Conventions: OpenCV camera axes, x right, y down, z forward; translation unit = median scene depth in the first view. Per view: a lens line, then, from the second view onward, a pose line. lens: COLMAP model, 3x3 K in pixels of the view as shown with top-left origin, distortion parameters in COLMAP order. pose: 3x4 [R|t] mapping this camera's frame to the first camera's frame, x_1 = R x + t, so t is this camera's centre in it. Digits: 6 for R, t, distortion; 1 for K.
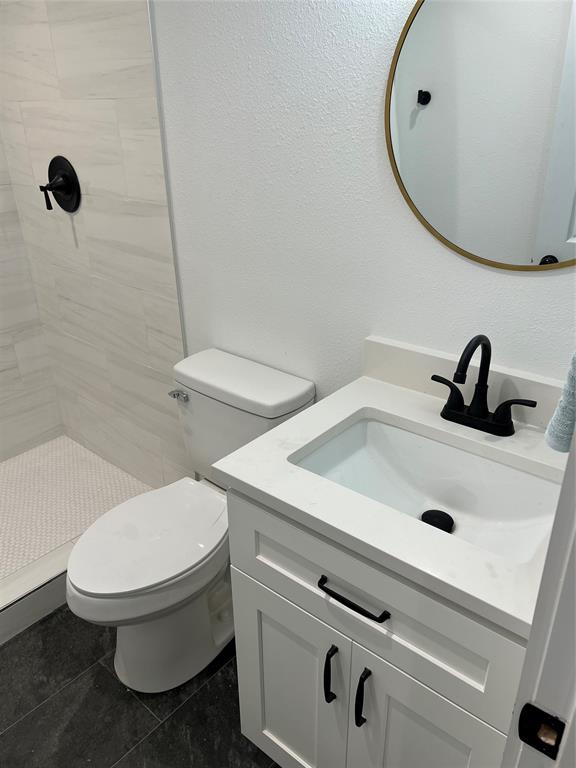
lens RADIAL K [[575.2, 0, 290.3], [0, 575.2, 384.2], [0, 0, 1]] dist [0.037039, -0.042780]
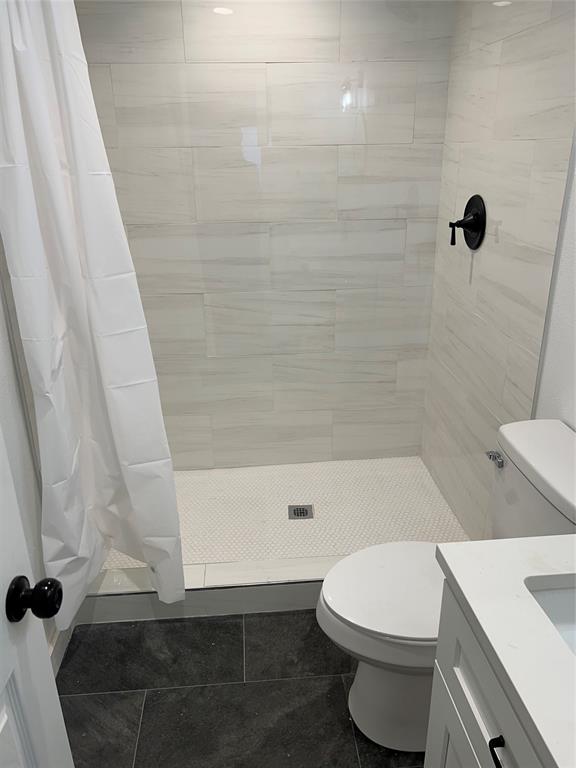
lens RADIAL K [[575.2, 0, 286.4], [0, 575.2, 384.6], [0, 0, 1]] dist [0.037039, -0.042780]
pose [[0.708966, 0.263786, -0.654051, 0.148364], [-0.293780, 0.953582, 0.066144, -0.059053], [0.641139, 0.145253, 0.753553, 0.091023]]
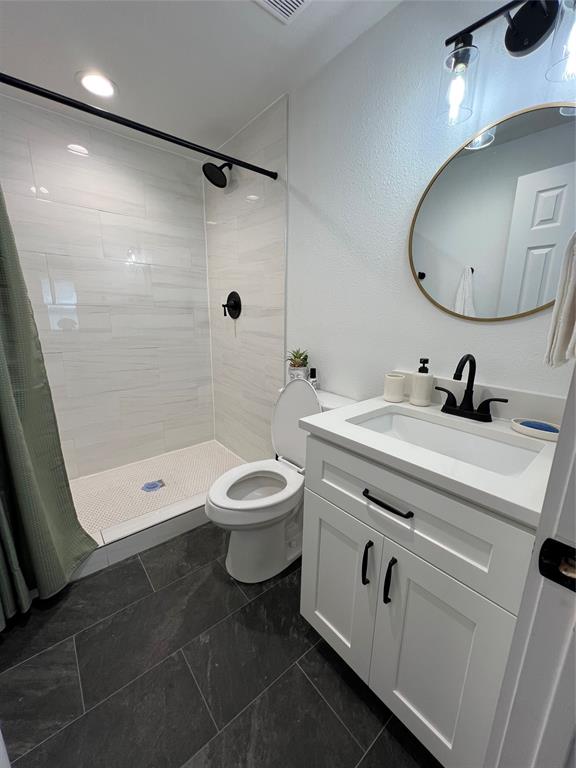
lens RADIAL K [[305.1, 0, 289.1], [0, 305.1, 384.8], [0, 0, 1]] dist [-0.000477, 0.001164]
pose [[0.985494, 0.066000, -0.156354, -0.023077], [-0.096560, 0.975685, -0.196763, 0.151771], [0.139566, 0.209007, 0.967904, 0.078383]]
